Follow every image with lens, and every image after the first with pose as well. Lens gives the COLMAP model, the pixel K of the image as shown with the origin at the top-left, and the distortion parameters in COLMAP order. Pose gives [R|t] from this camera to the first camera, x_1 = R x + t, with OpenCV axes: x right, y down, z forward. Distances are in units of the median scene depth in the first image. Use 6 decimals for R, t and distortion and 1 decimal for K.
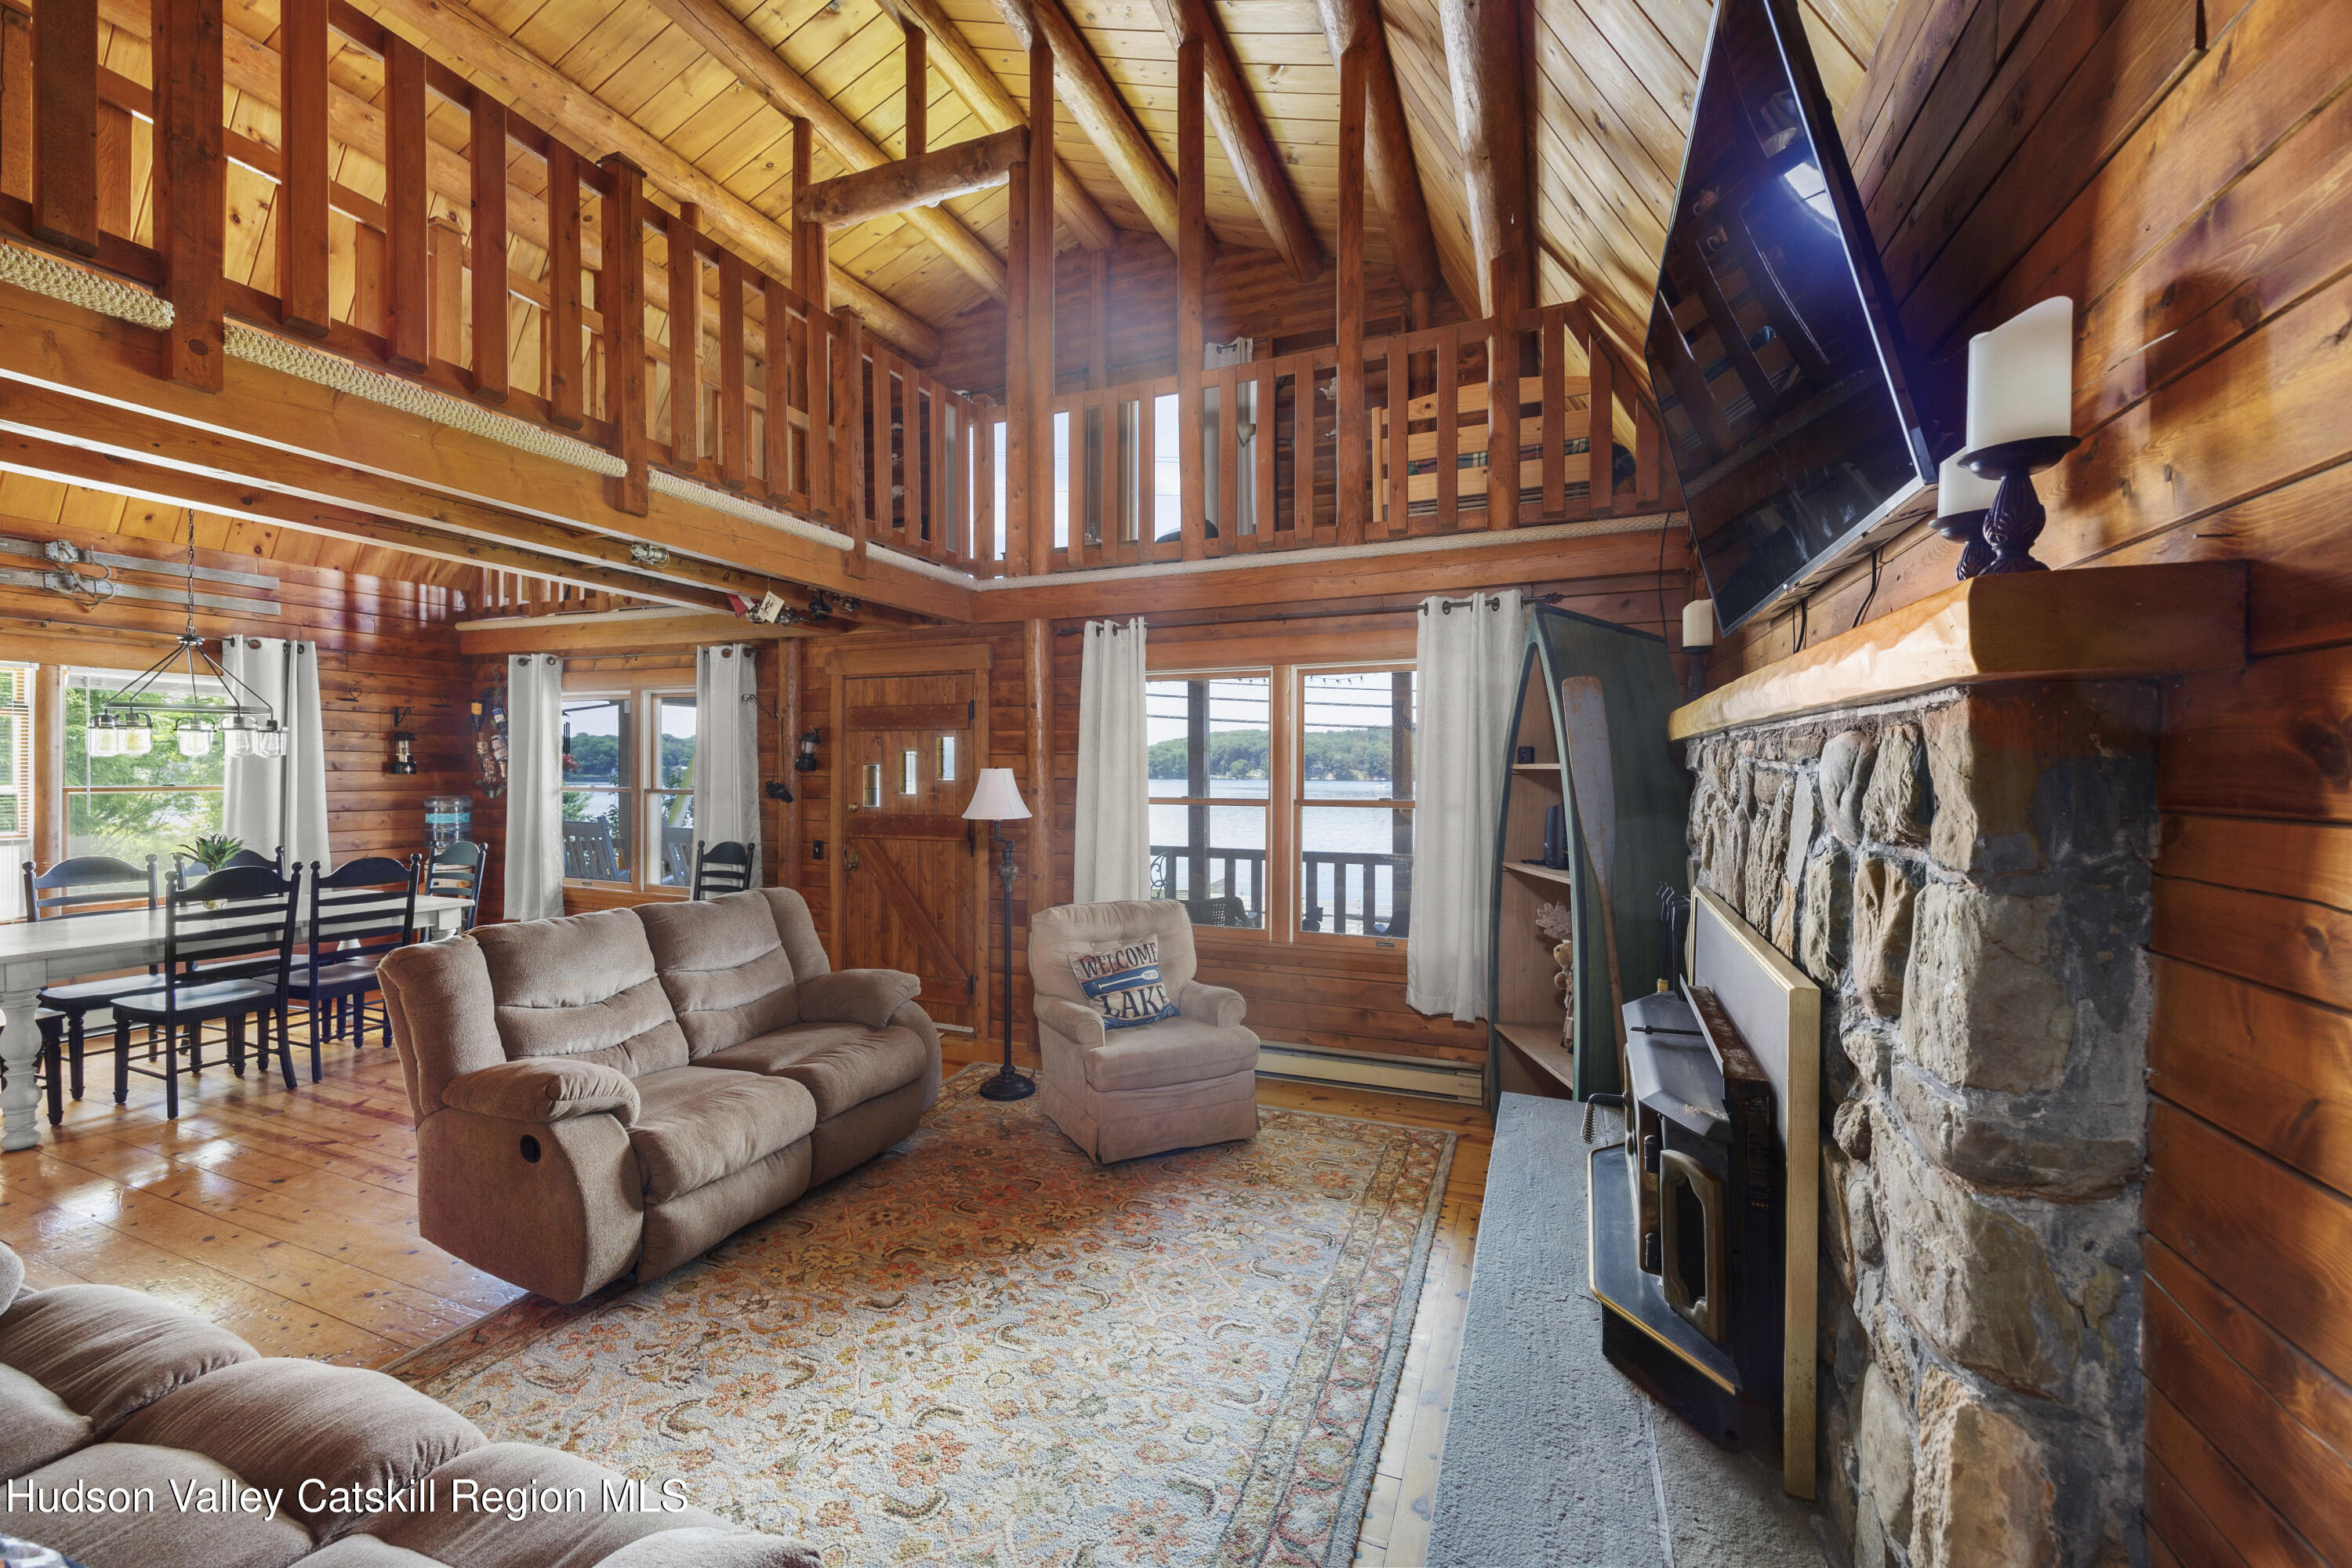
lens RADIAL K [[926.3, 0, 1172.4], [0, 926.3, 772.5], [0, 0, 1]] dist [-0.003224, -0.000444]
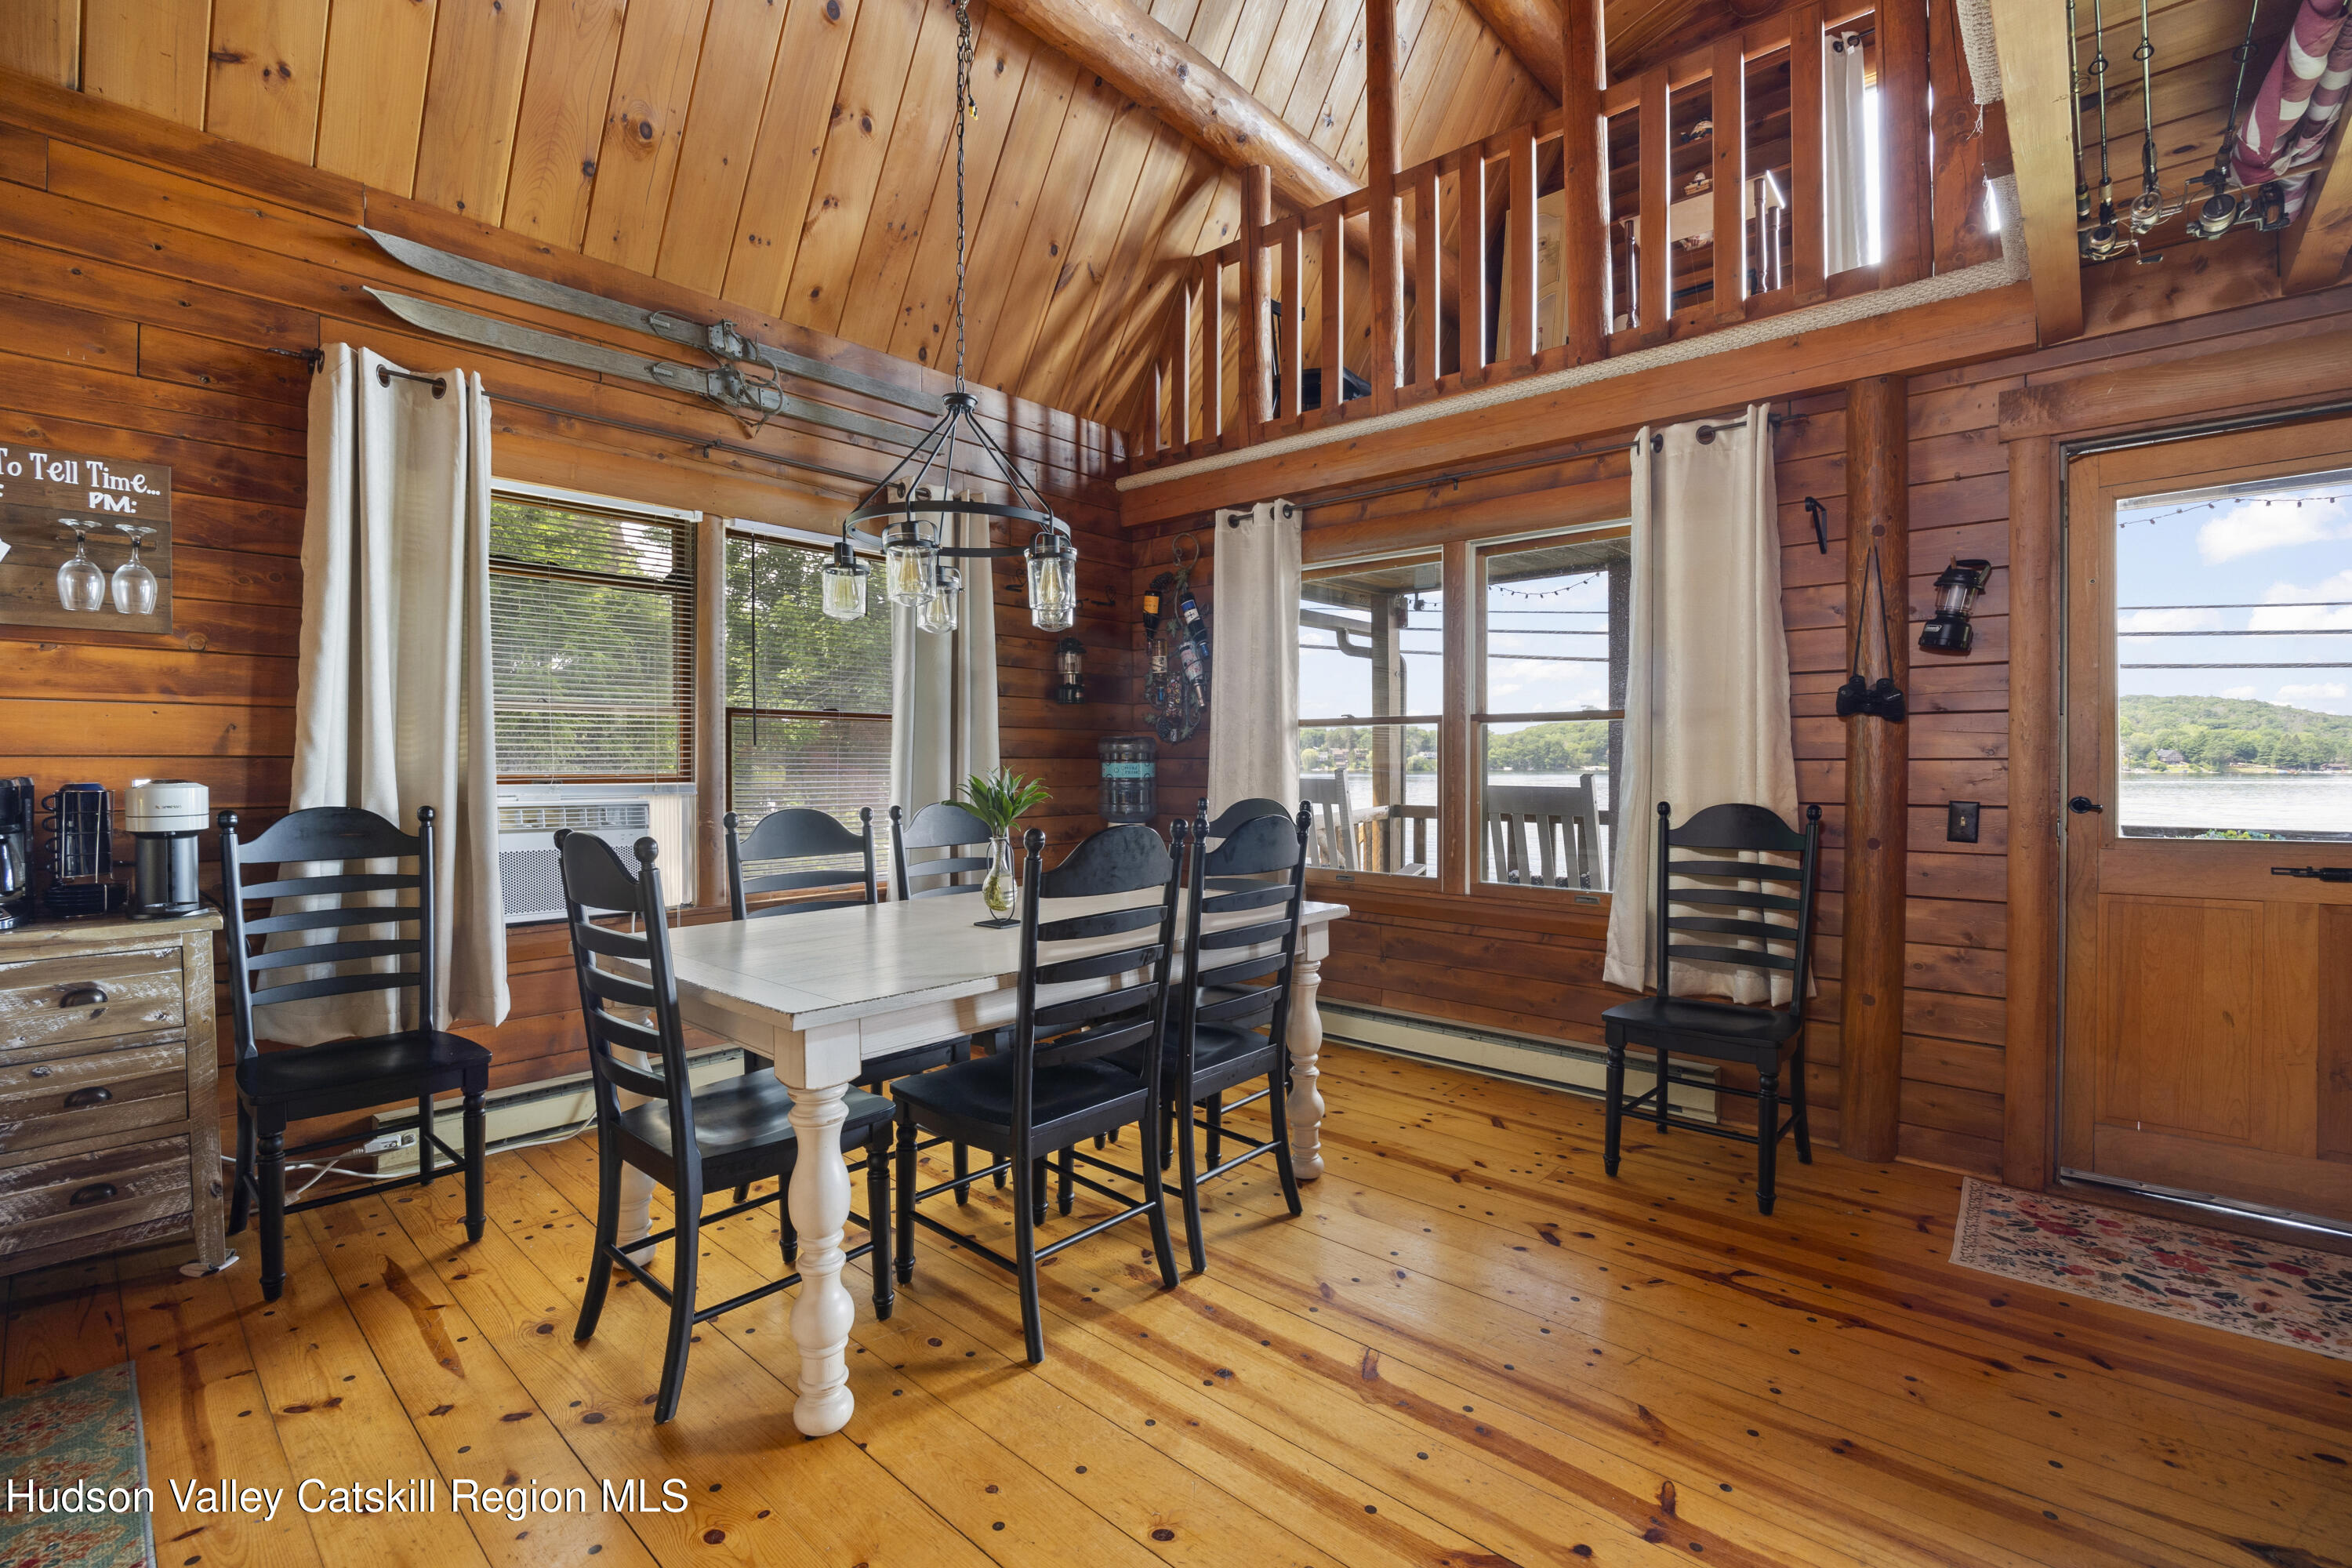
lens RADIAL K [[1013.8, 0, 1124.0], [0, 1013.8, 769.1], [0, 0, 1]] dist [-0.025362, 0.000524]
pose [[0.935020, -0.006602, -0.354532, -0.573223], [0.006937, 0.999976, -0.000325, 0.051495], [0.354526, -0.002155, 0.935044, 0.361153]]
